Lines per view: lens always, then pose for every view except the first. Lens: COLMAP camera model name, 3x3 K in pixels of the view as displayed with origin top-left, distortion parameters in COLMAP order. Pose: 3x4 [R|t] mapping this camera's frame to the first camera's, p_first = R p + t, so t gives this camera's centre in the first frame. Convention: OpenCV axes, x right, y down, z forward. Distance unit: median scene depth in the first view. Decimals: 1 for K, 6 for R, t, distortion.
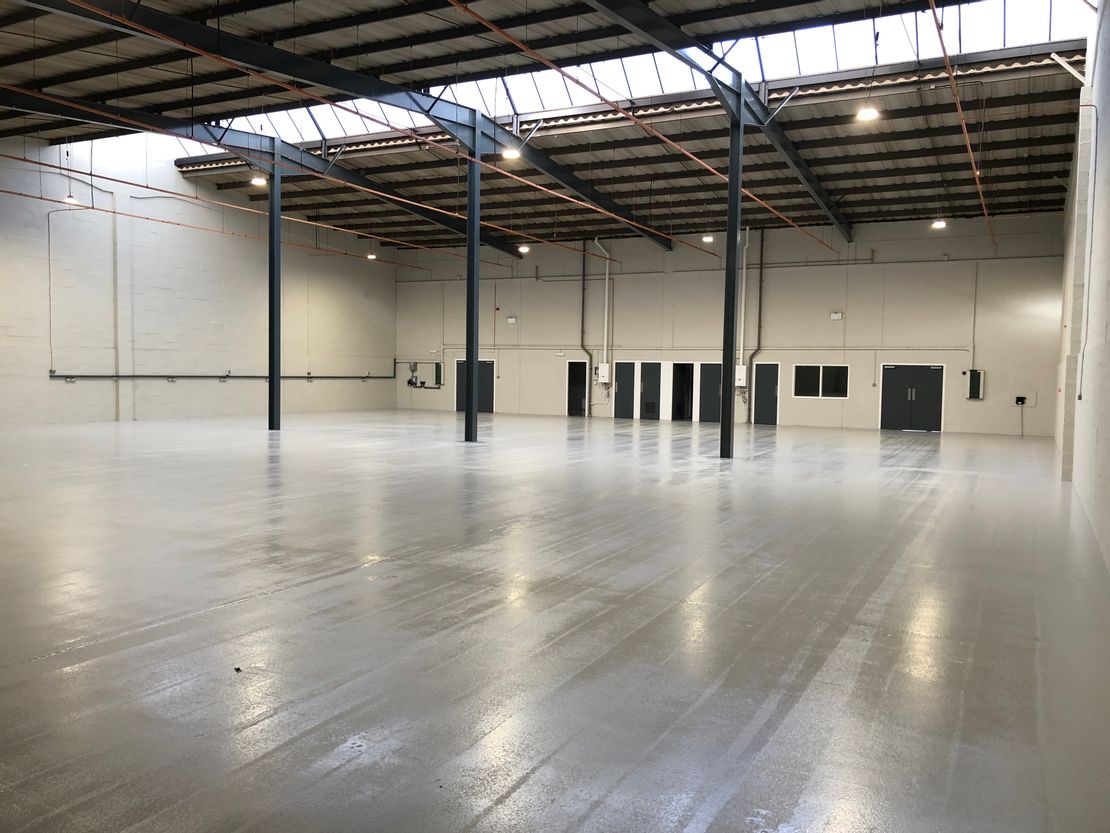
lens RADIAL K [[920.5, 0, 555.0], [0, 920.5, 416.5], [0, 0, 1]] dist [-0.003139, -0.001951]
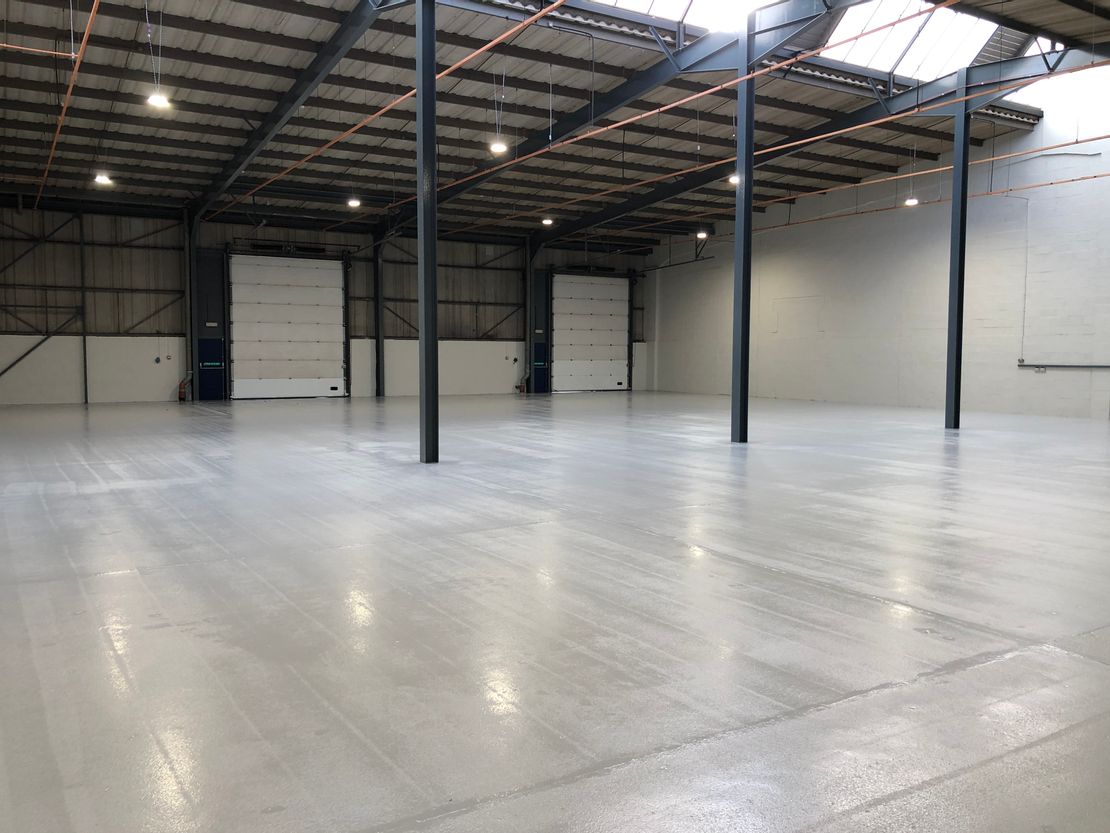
lens RADIAL K [[920.5, 0, 555.0], [0, 920.5, 416.5], [0, 0, 1]] dist [-0.003139, -0.001951]
pose [[-0.520787, 0.042681, -0.852619, 0.563578], [-0.053535, 0.995151, 0.082515, -0.043900], [0.852006, 0.088618, -0.515977, 1.087370]]
